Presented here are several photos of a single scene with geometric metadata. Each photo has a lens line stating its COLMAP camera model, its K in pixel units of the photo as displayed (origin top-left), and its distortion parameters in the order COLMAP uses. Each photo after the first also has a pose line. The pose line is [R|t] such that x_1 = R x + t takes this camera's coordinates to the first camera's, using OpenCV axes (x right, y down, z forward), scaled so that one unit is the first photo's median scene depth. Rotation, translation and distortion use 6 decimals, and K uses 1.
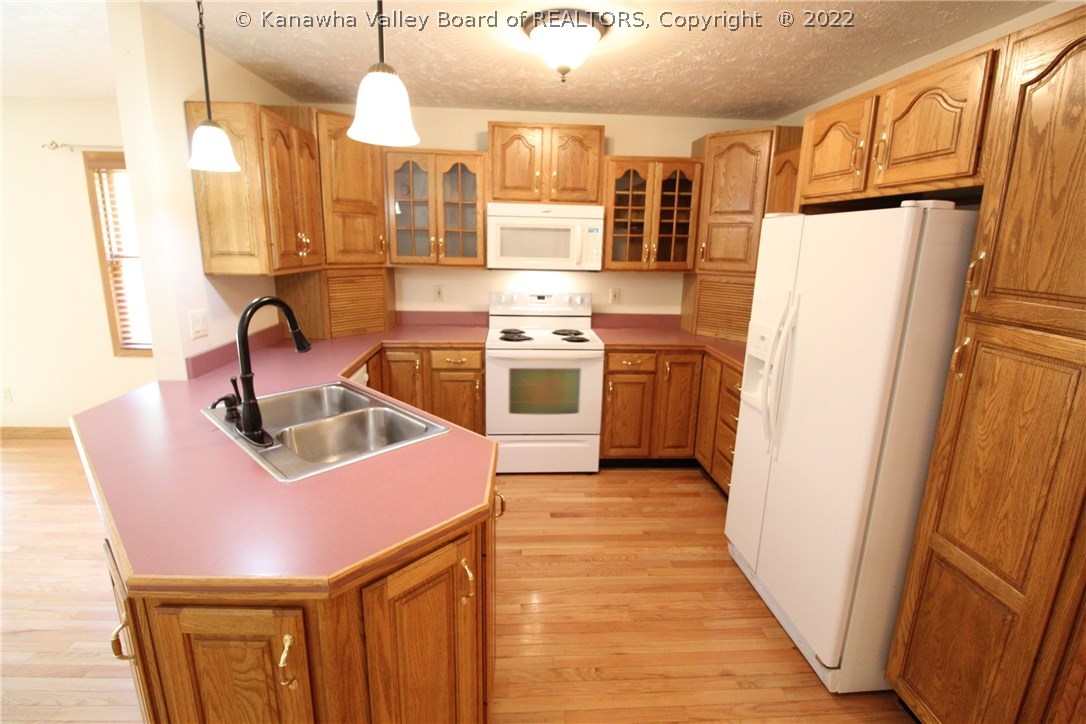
lens RADIAL K [[502.0, 0, 541.5], [0, 502.0, 356.5], [0, 0, 1]] dist [-0.014855, -0.003104]
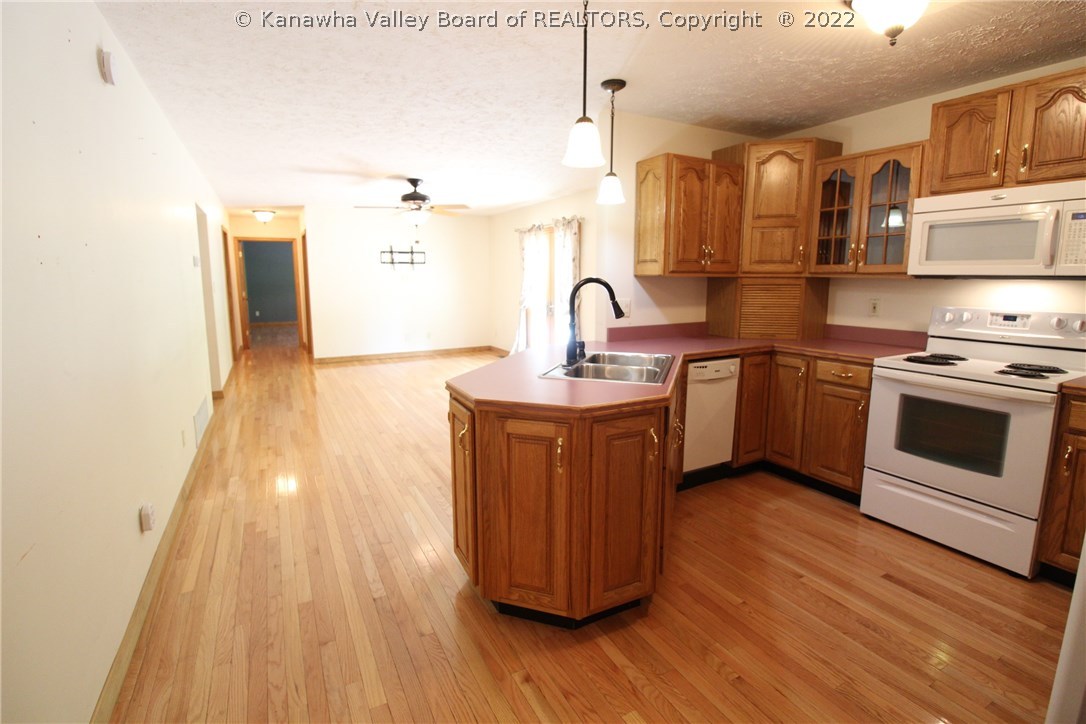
lens RADIAL K [[502.0, 0, 537.7], [0, 502.0, 359.6], [0, 0, 1]] dist [-0.014855, -0.003104]
pose [[0.409014, 0.125030, -0.903922, 0.428372], [-0.196316, 0.979431, 0.046644, 0.048417], [0.891161, 0.158376, 0.425146, 0.109648]]
